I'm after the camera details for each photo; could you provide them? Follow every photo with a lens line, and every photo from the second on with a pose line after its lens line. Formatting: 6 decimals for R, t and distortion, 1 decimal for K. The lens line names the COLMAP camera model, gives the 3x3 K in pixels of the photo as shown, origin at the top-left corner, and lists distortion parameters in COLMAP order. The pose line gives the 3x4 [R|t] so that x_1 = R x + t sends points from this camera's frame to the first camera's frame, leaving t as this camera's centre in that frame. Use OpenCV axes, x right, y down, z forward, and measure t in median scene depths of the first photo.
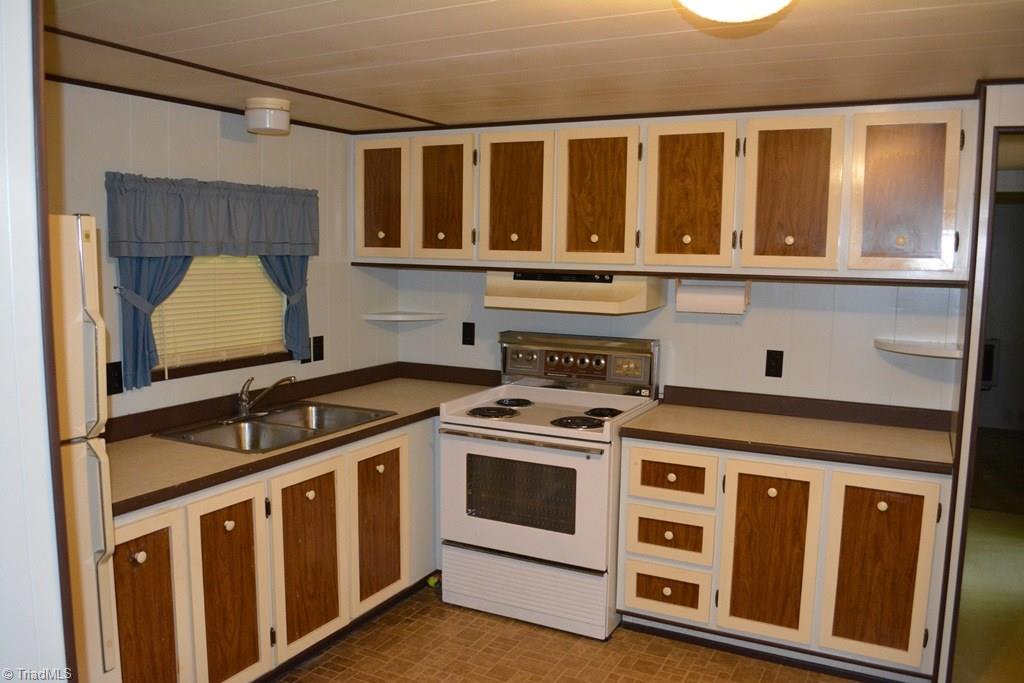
lens RADIAL K [[815.3, 0, 518.4], [0, 815.3, 340.1], [0, 0, 1]] dist [-0.065190, -0.011057]
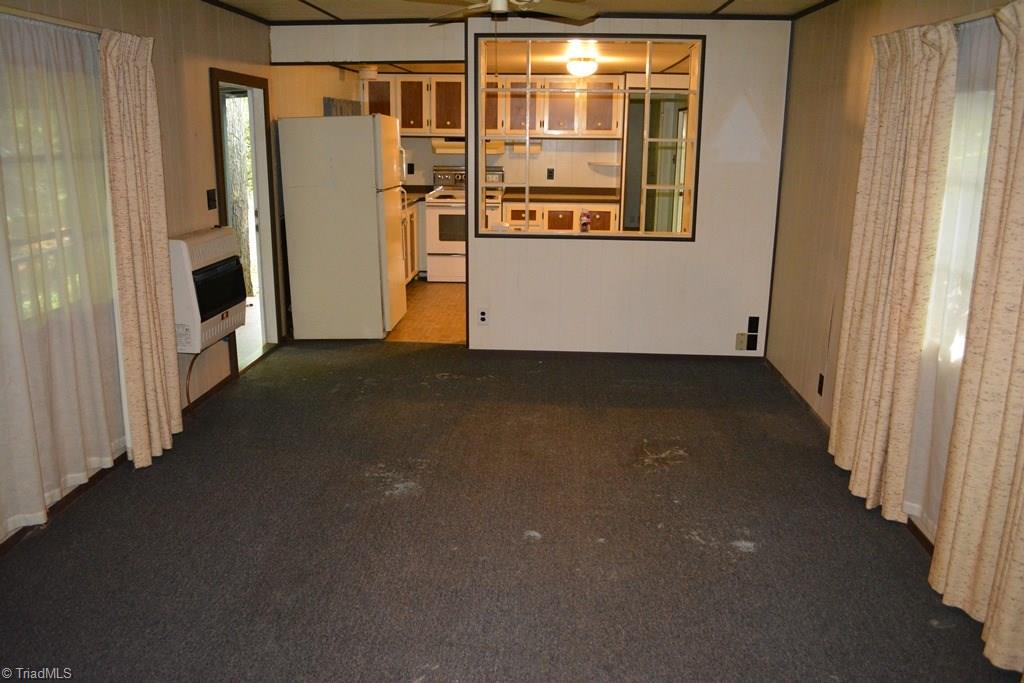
lens RADIAL K [[815.3, 0, 508.0], [0, 815.3, 341.5], [0, 0, 1]] dist [-0.065190, -0.011057]
pose [[0.912710, -0.108050, 0.394063, -0.856594], [0.048699, 0.986295, 0.157643, 0.138454], [-0.405696, -0.124692, 0.905463, -1.299396]]
